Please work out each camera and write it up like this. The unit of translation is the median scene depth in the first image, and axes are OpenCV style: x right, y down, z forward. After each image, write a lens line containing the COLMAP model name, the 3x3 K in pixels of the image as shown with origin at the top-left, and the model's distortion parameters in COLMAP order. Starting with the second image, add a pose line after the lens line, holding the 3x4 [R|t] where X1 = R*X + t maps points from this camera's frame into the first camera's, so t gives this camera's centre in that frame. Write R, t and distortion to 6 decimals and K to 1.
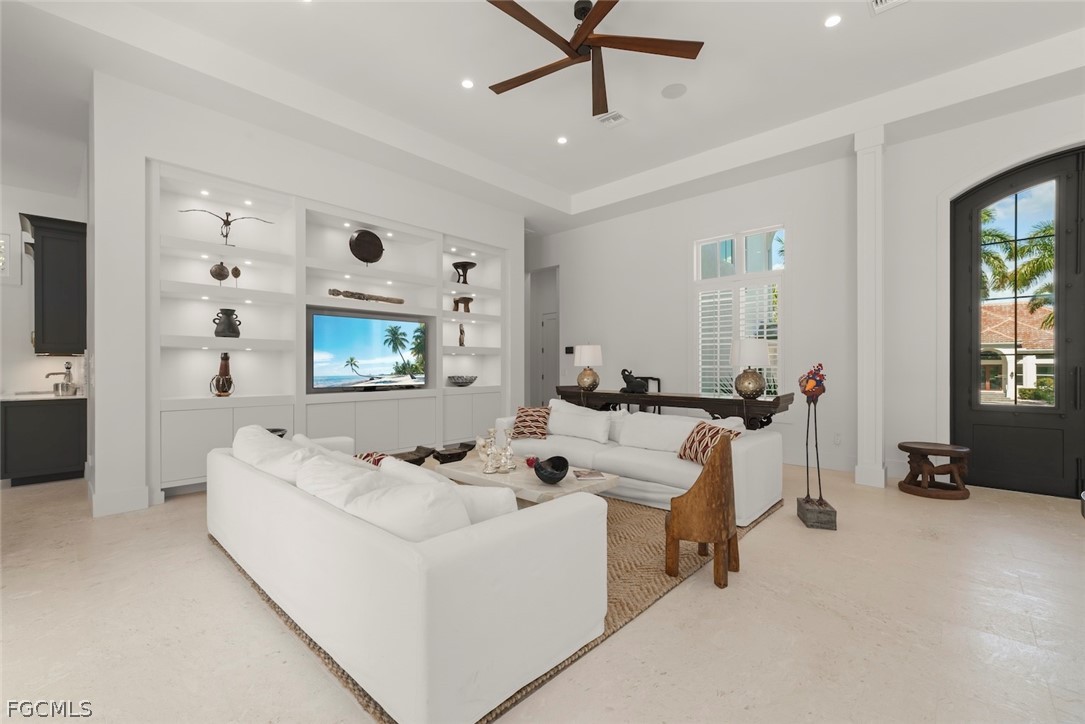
lens RADIAL K [[463.1, 0, 541.3], [0, 463.1, 360.0], [0, 0, 1]] dist [0.003338, 0.000357]
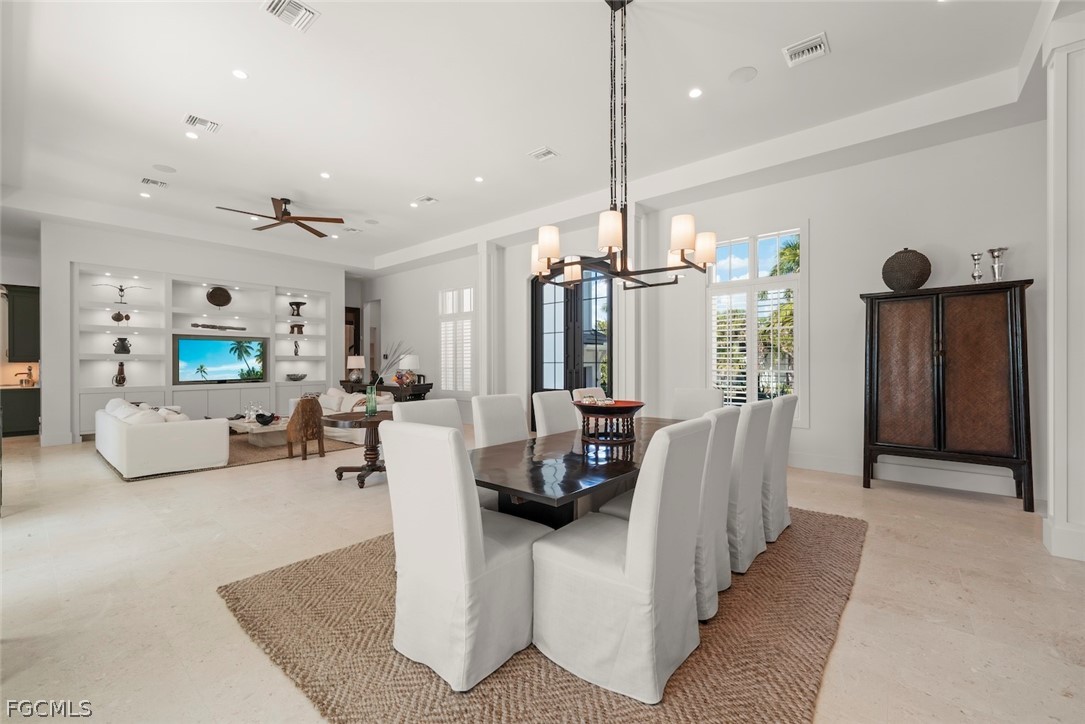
lens RADIAL K [[444.4, 0, 538.2], [0, 444.4, 358.7], [0, 0, 1]] dist [0.002458, 0.000550]
pose [[0.998762, -0.000060, 0.049744, 0.769412], [-0.000106, 0.999994, 0.003329, -0.031676], [-0.049744, -0.003331, 0.998756, -0.730406]]
